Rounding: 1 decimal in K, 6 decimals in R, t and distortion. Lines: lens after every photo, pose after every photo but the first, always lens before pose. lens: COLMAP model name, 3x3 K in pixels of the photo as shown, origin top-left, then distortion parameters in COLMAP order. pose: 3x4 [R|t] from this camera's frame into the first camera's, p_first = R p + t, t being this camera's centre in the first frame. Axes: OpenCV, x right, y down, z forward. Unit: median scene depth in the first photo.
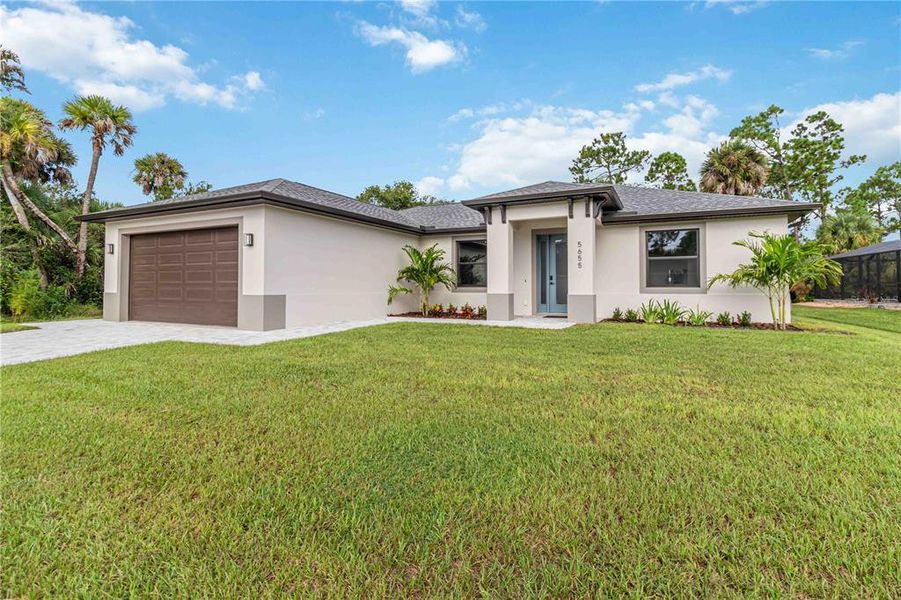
lens RADIAL K [[418.0, 0, 465.1], [0, 418.0, 296.2], [0, 0, 1]] dist [-0.001704, -0.000172]
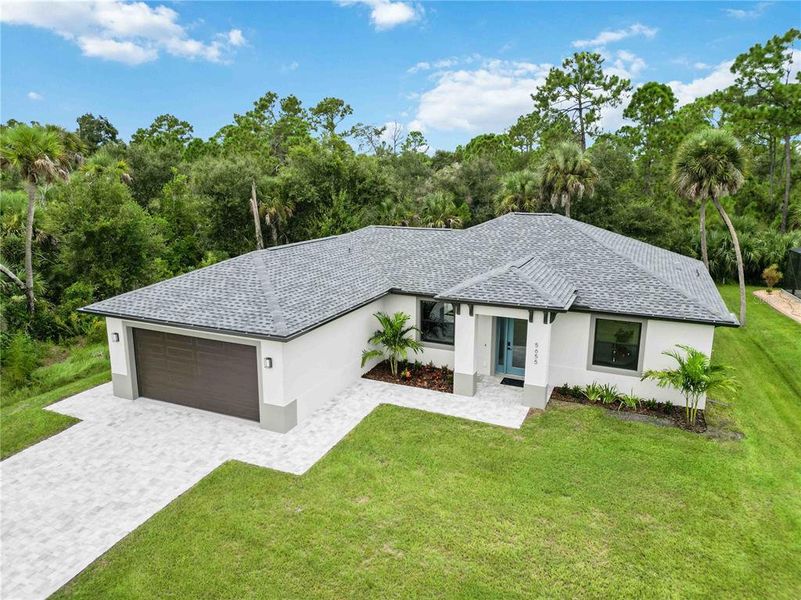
lens RADIAL K [[539.0, 0, 400.3], [0, 539.0, 309.4], [0, 0, 1]] dist [0.023517, -0.005182]
pose [[0.999511, 0.002910, 0.031130, -0.123121], [-0.009464, 0.977109, 0.212527, -0.425953], [-0.029799, -0.212718, 0.976659, -0.353726]]
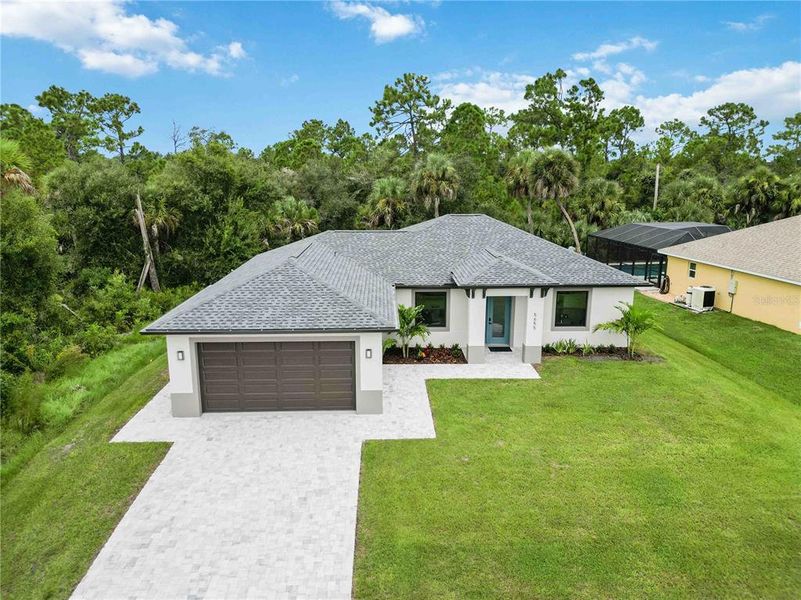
lens RADIAL K [[536.3, 0, 400.5], [0, 536.3, 300.0], [0, 0, 1]] dist [0.034925, -0.001261]
pose [[0.896986, -0.097235, 0.431232, -0.798767], [0.012256, 0.980604, 0.195615, -0.447997], [-0.441888, -0.170179, 0.880780, -0.403366]]
